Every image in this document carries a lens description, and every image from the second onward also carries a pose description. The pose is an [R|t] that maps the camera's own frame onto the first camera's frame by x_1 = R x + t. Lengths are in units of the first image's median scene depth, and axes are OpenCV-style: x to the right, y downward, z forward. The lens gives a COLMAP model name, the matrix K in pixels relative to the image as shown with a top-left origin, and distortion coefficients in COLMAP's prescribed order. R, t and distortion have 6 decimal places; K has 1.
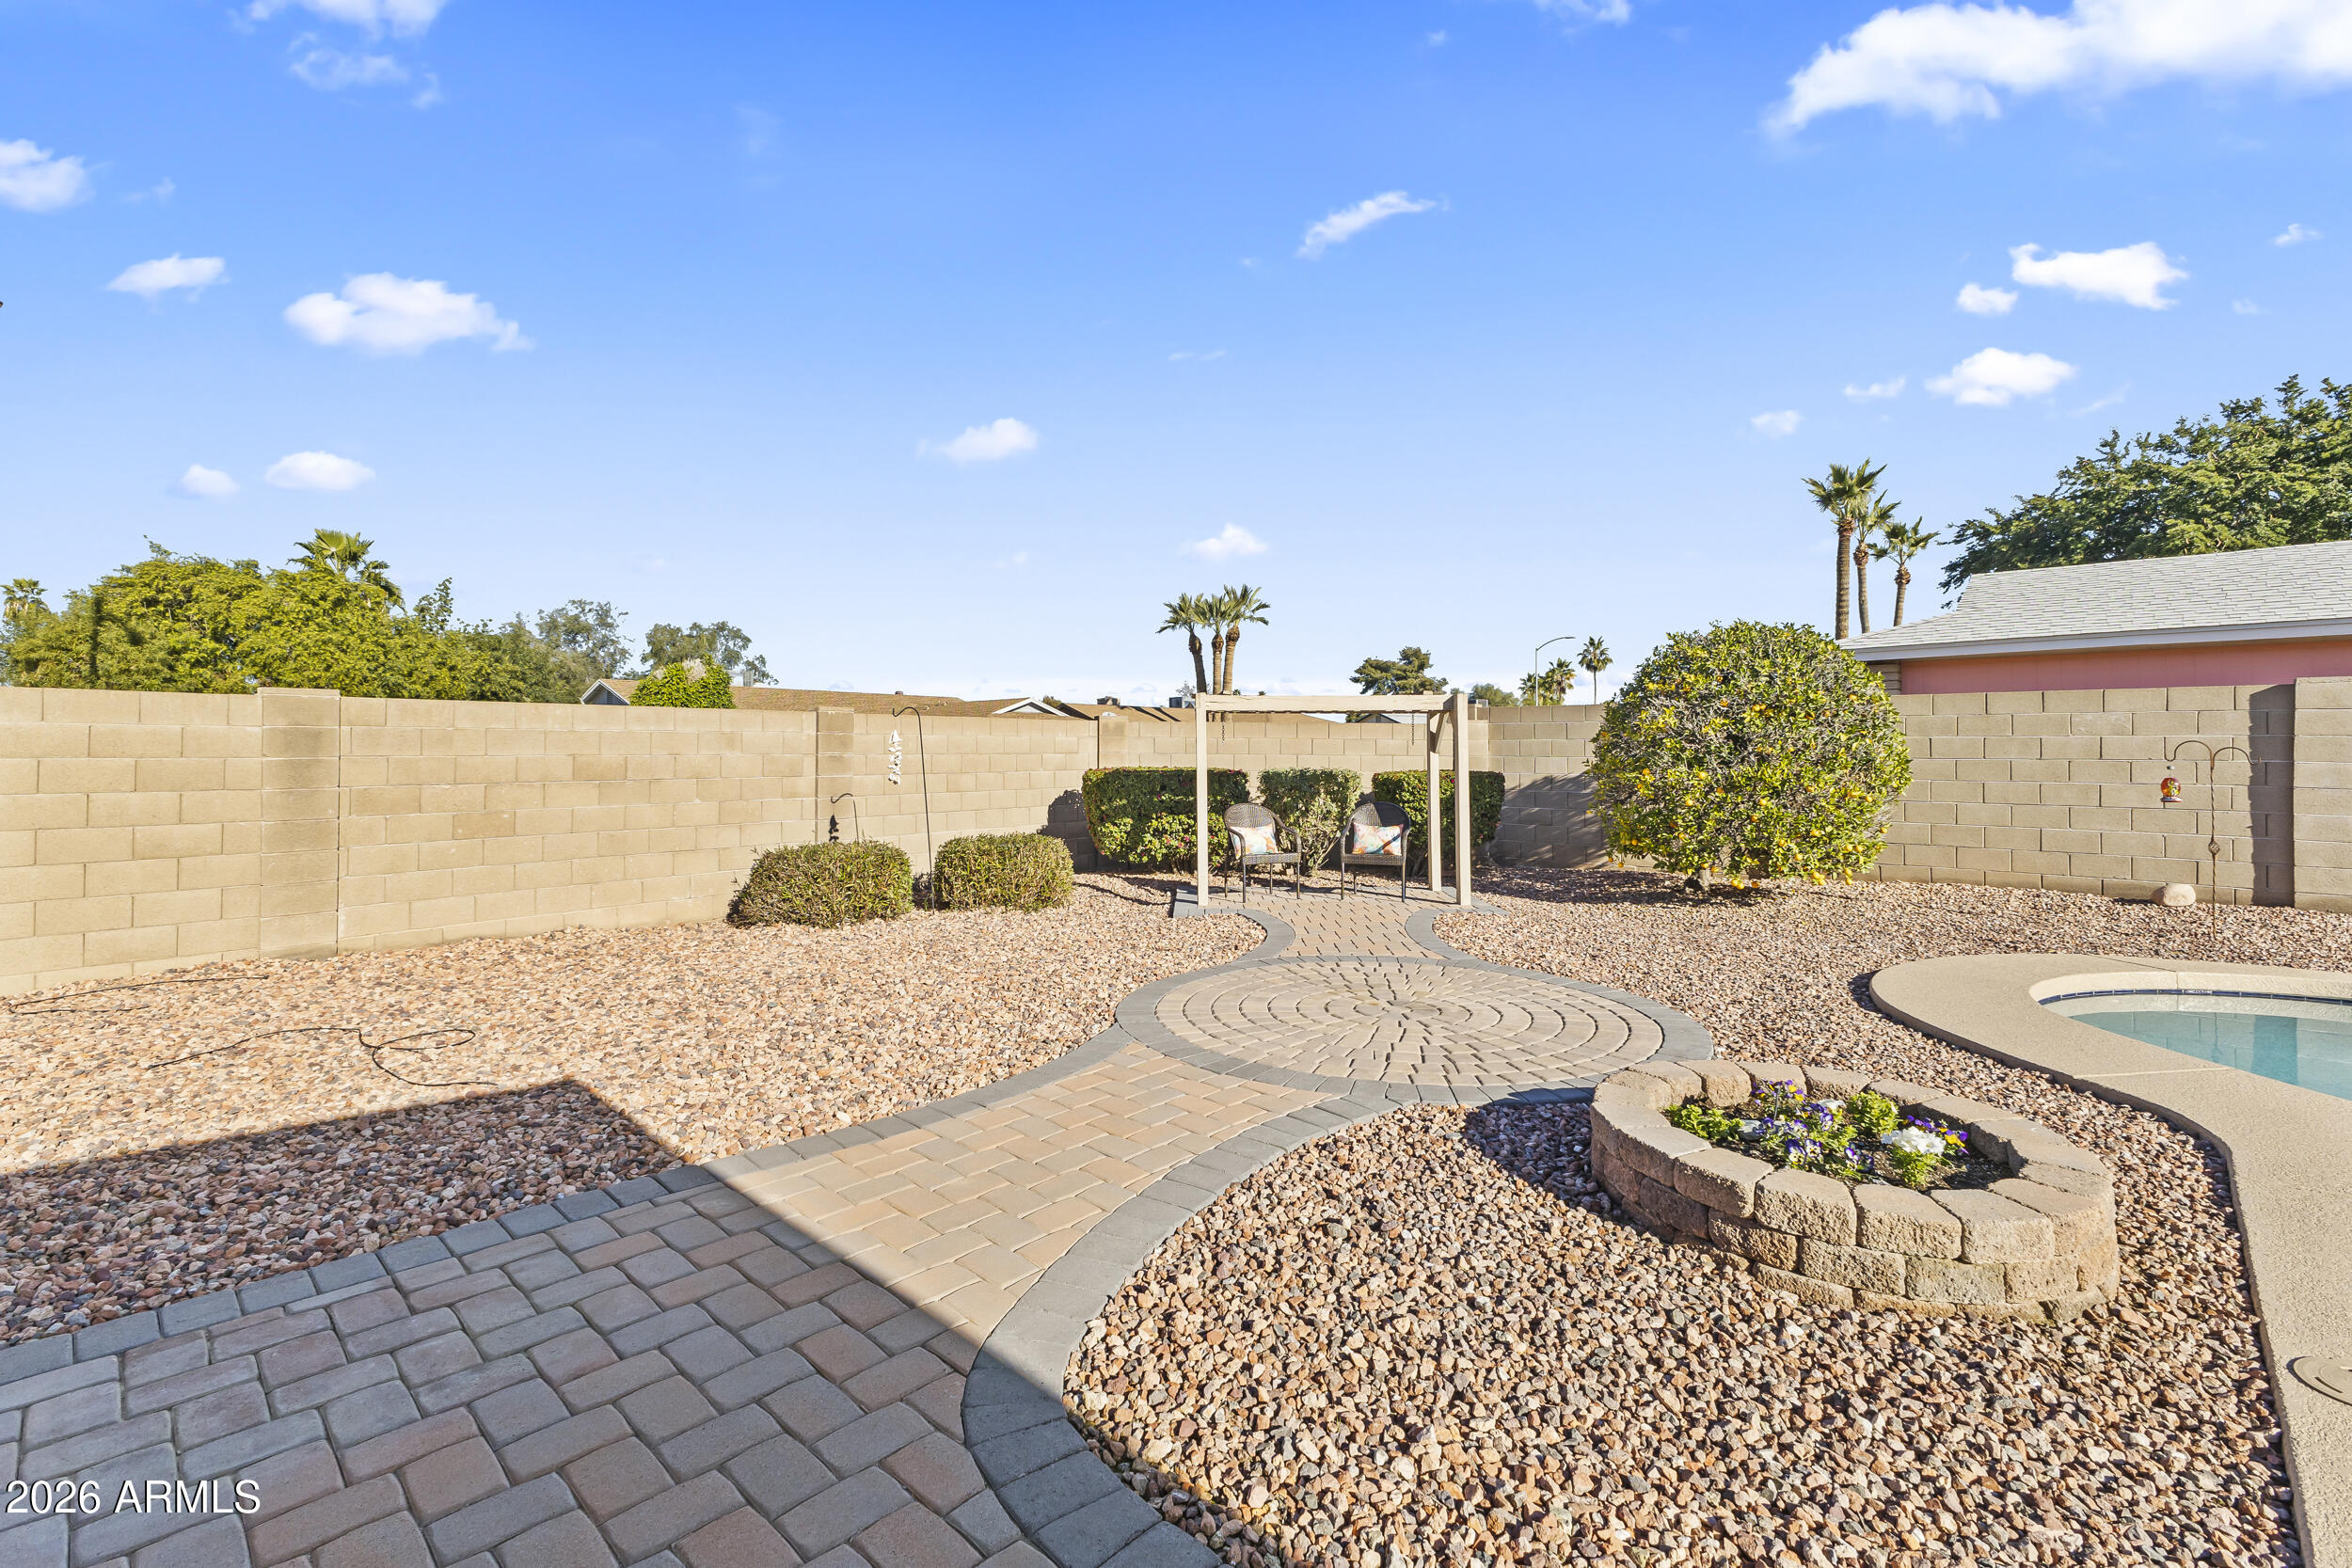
lens RADIAL K [[1025.6, 0, 1171.9], [0, 1025.6, 738.0], [0, 0, 1]] dist [0.007793, -0.000885]
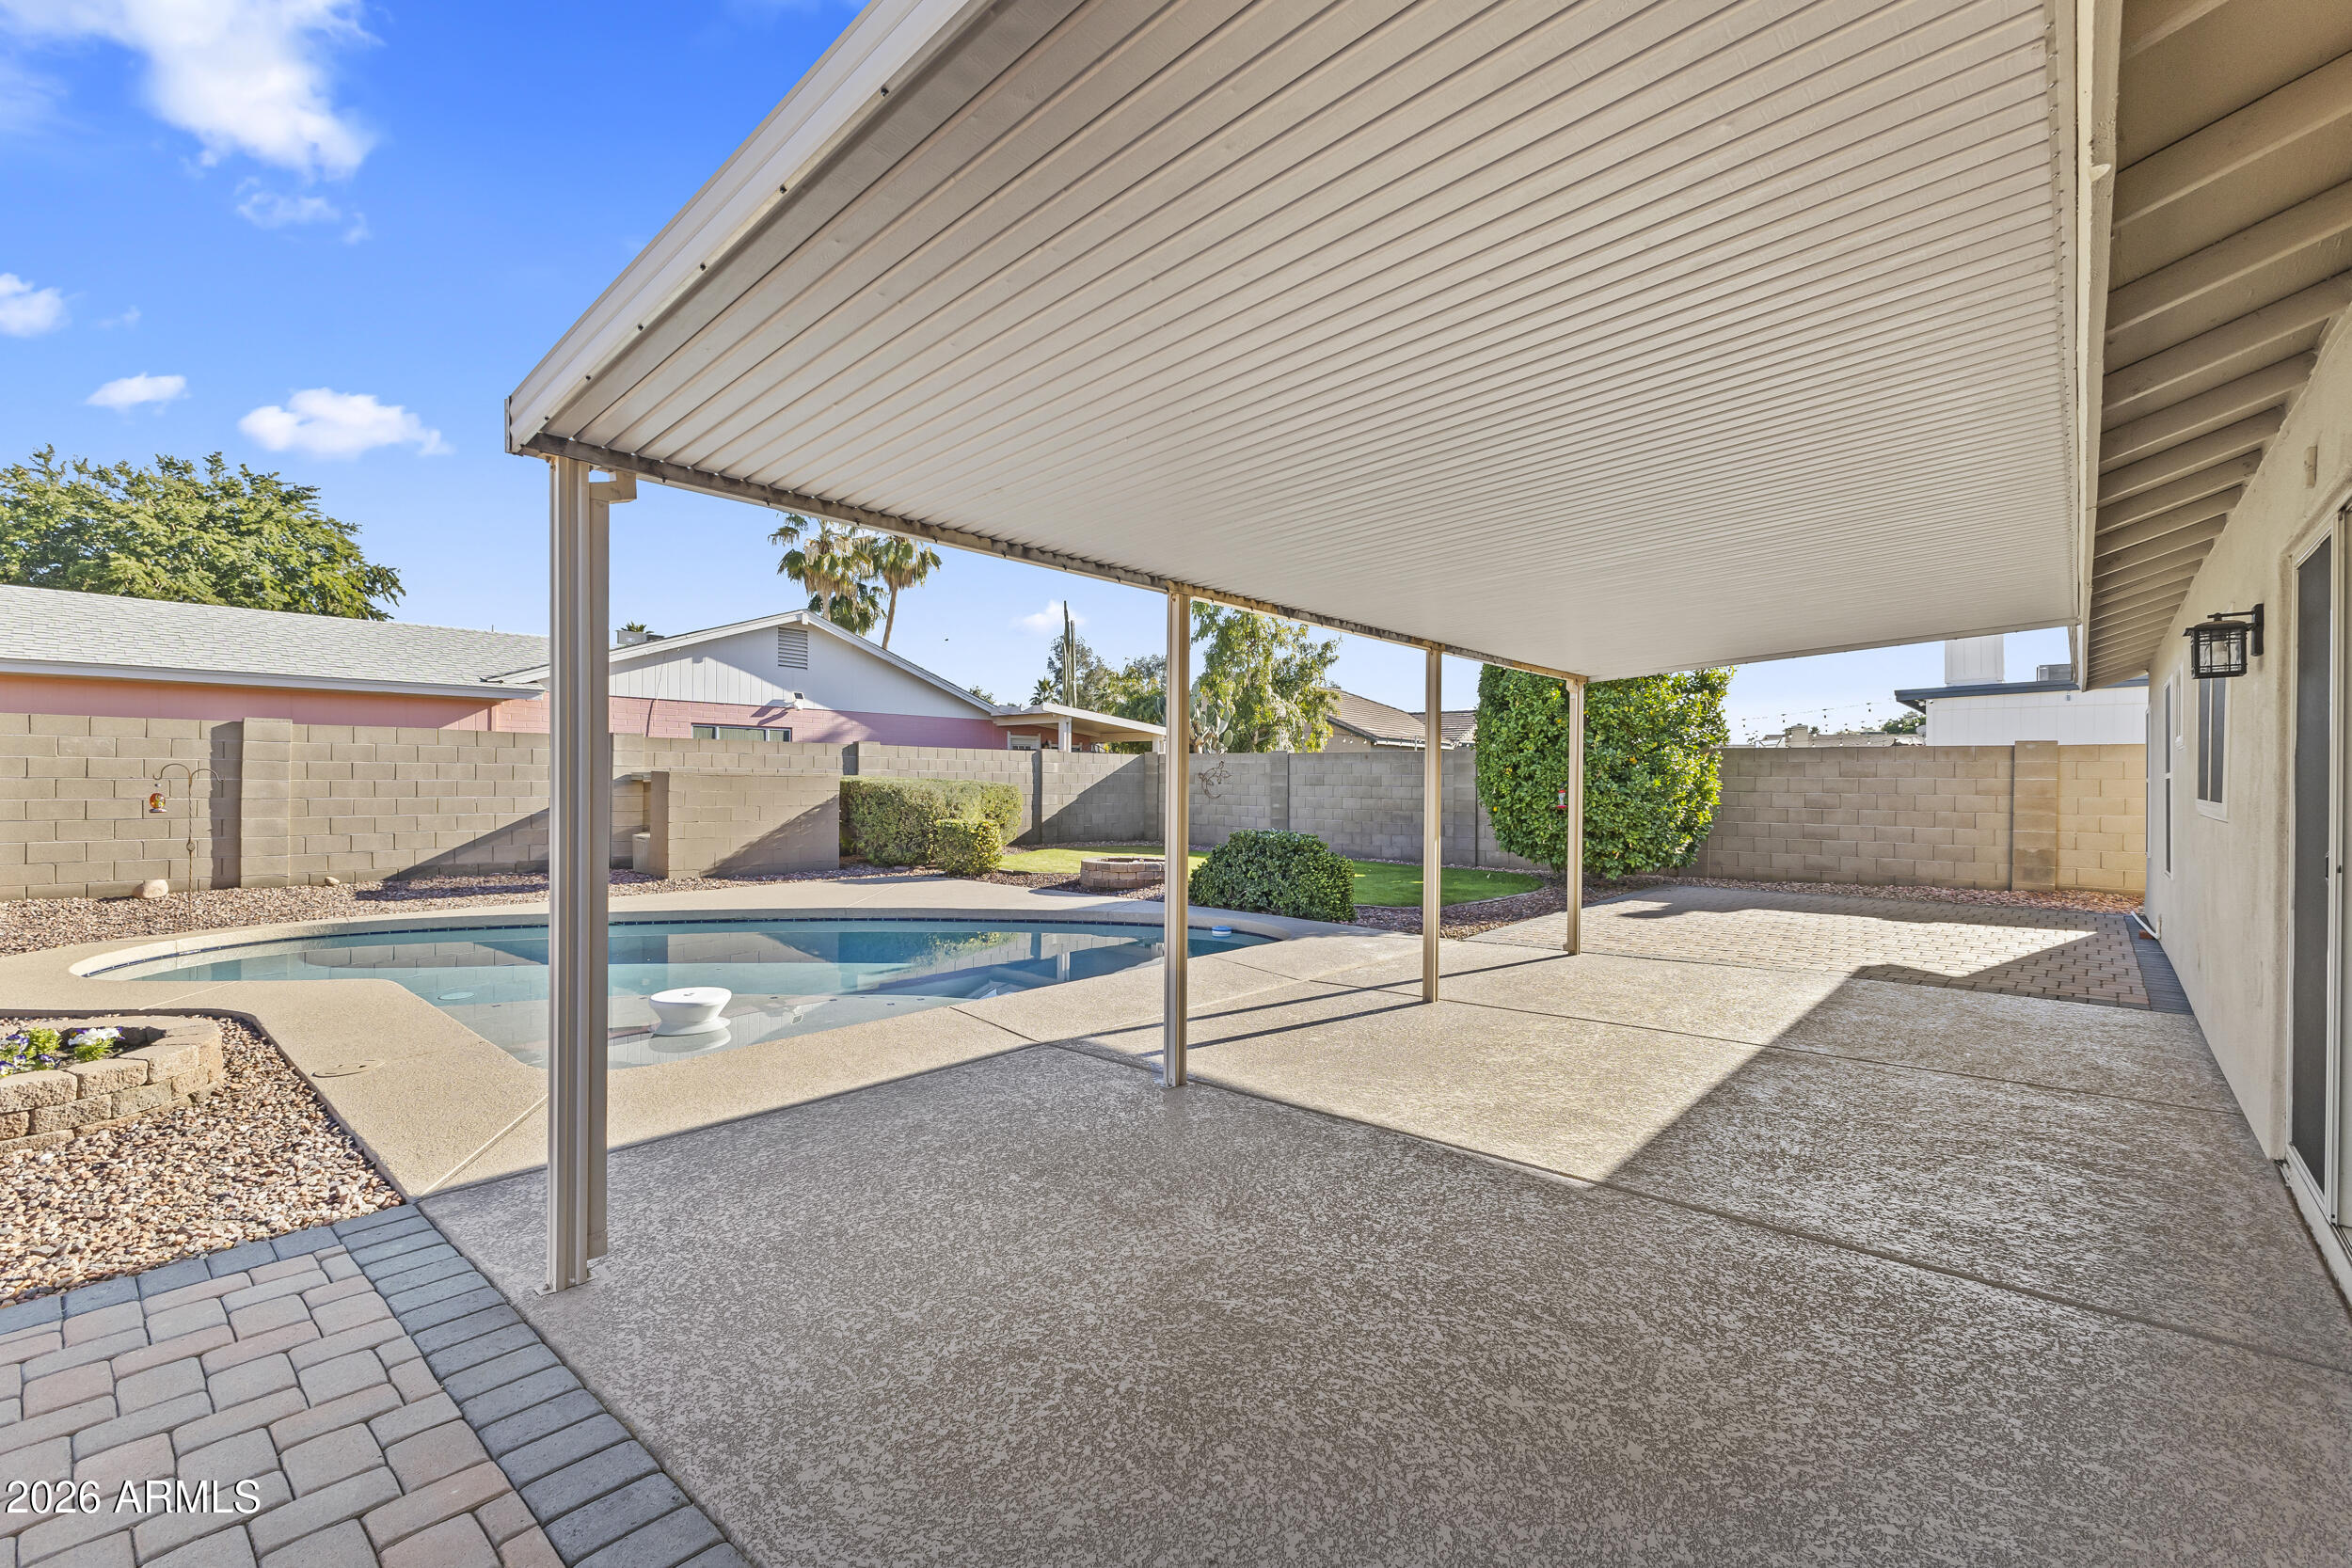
lens RADIAL K [[1015.9, 0, 1170.9], [0, 1015.9, 780.3], [0, 0, 1]] dist [0.016054, -0.005974]
pose [[-0.020965, -0.004706, 0.999769, -0.264656], [-0.022413, 0.999740, 0.004236, -0.008231], [-0.999529, -0.022319, -0.021066, -0.174016]]
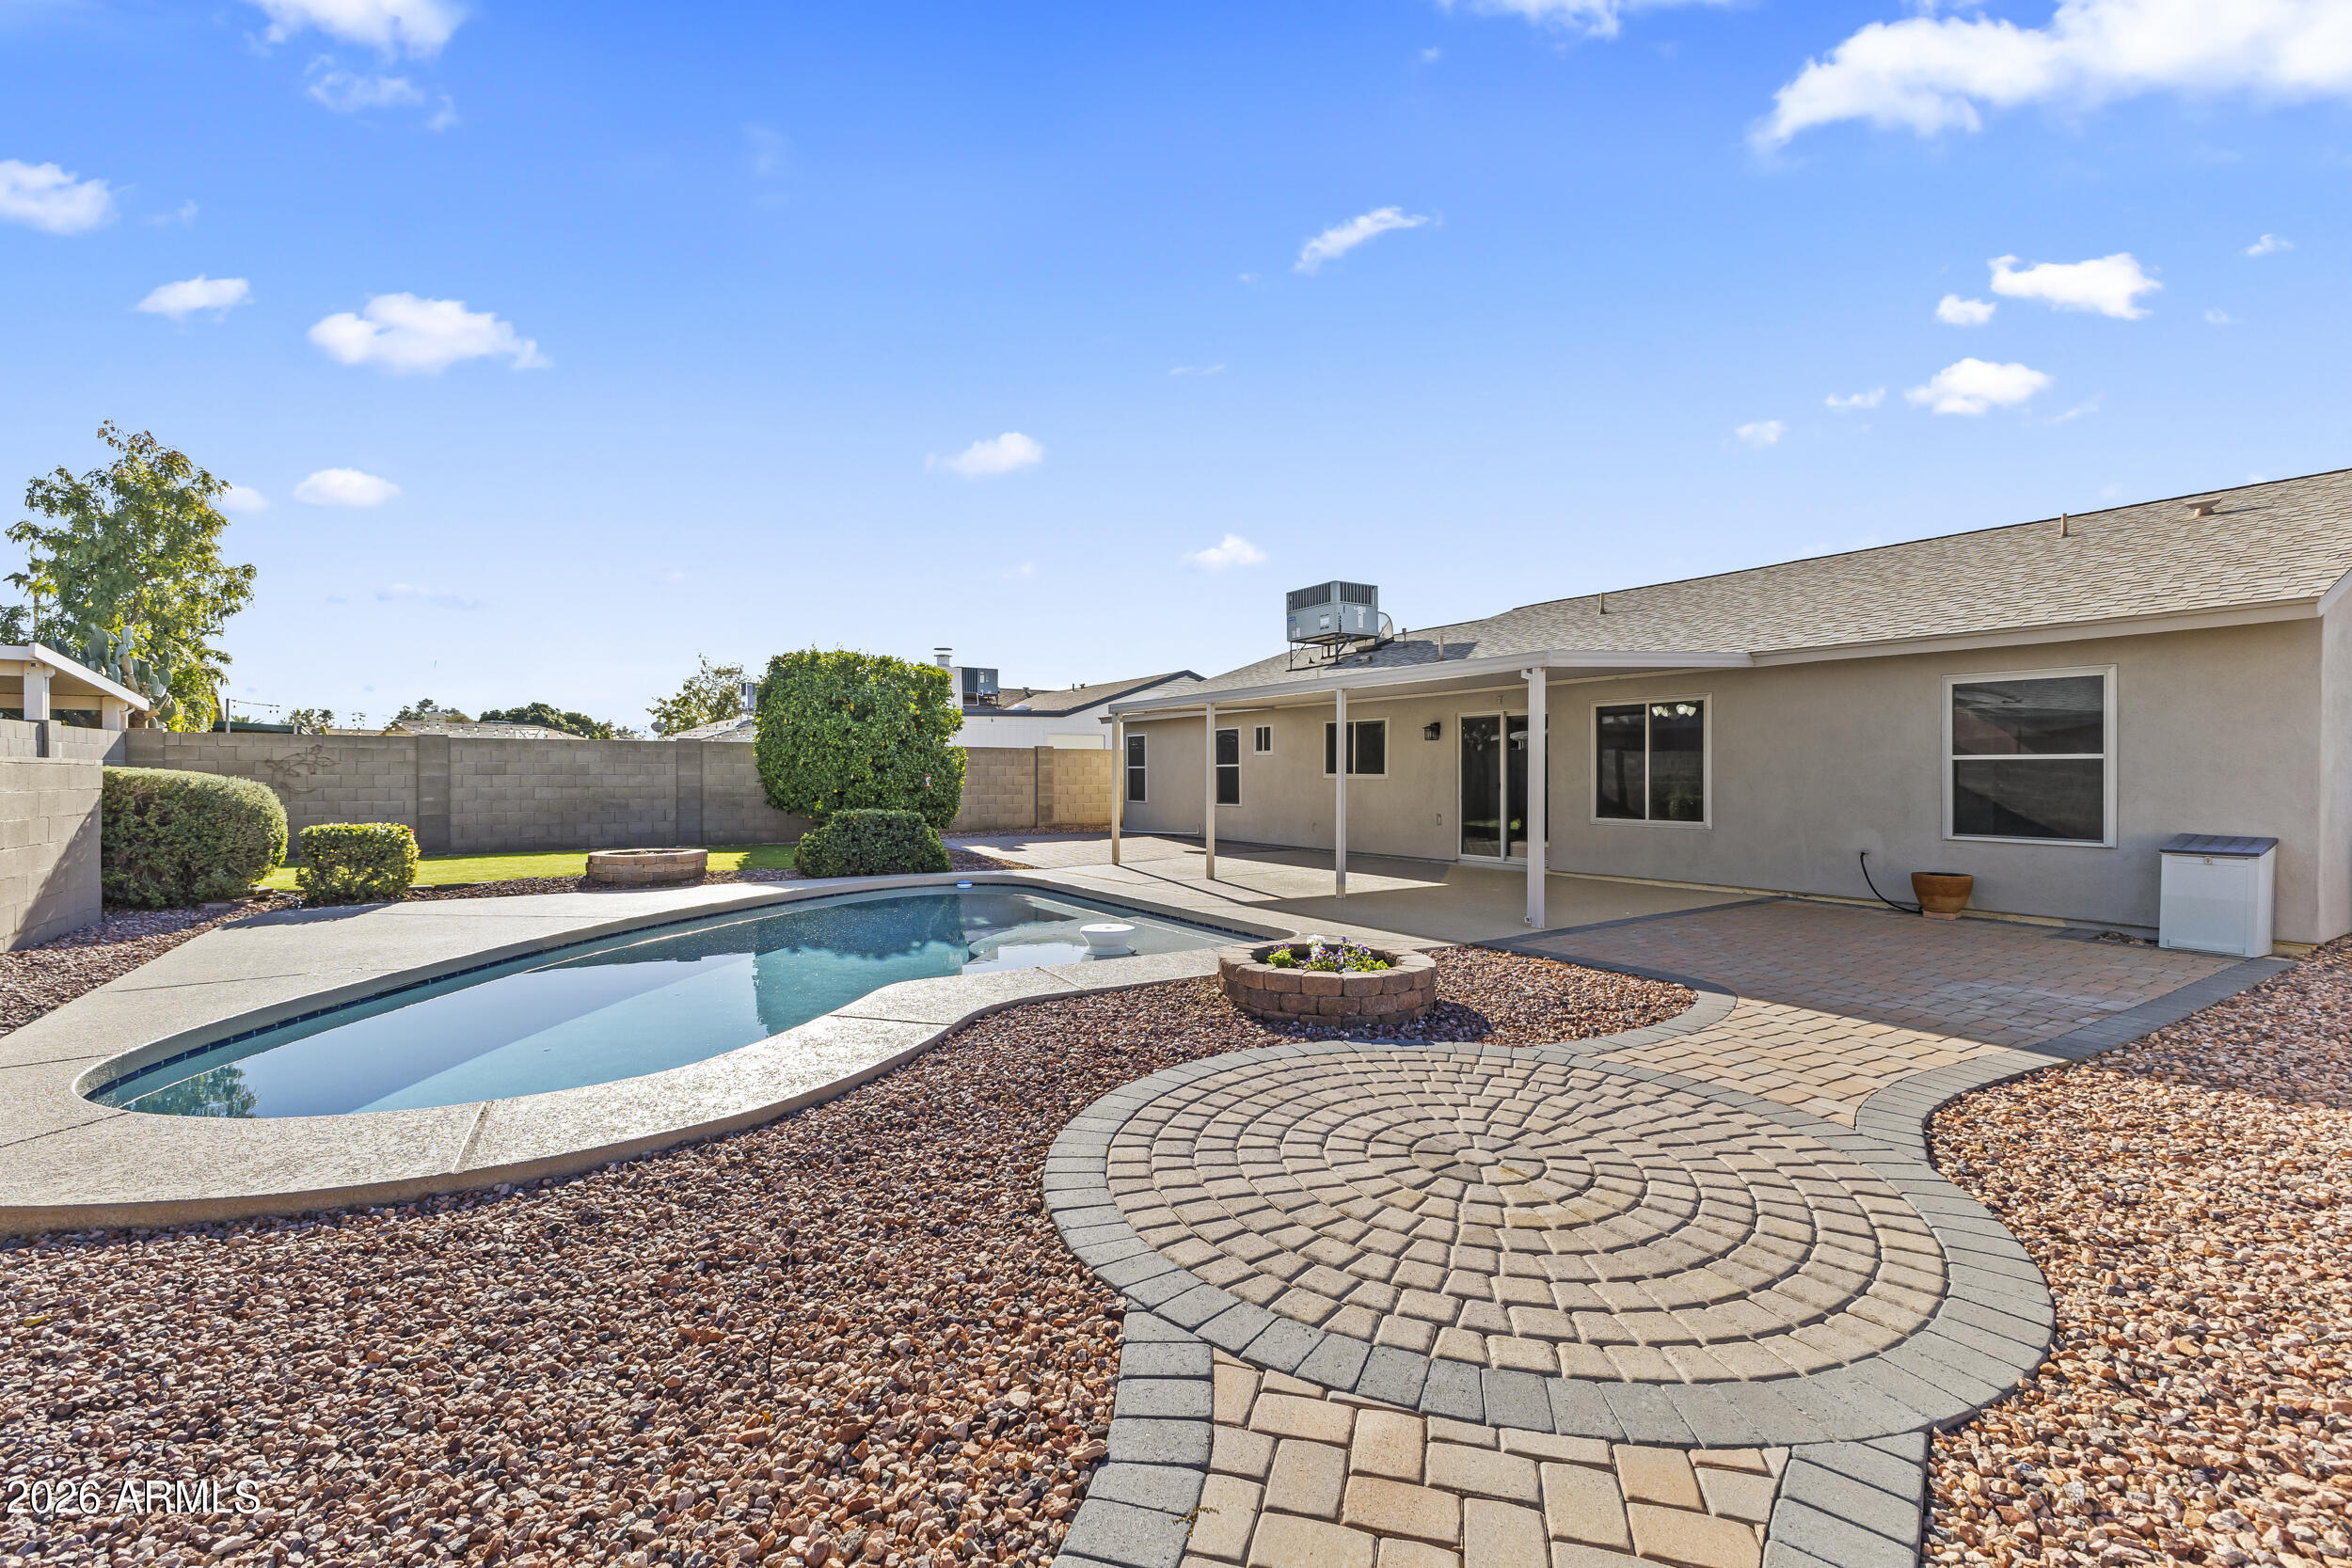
lens RADIAL K [[1015.0, 0, 1176.6], [0, 1015.0, 775.4], [0, 0, 1]] dist [0.008430, -0.000798]
pose [[-0.967827, -0.004071, 0.251585, 0.149105], [-0.007080, 0.999914, -0.011054, 0.018852], [-0.251518, -0.012480, -0.967772, 1.042756]]
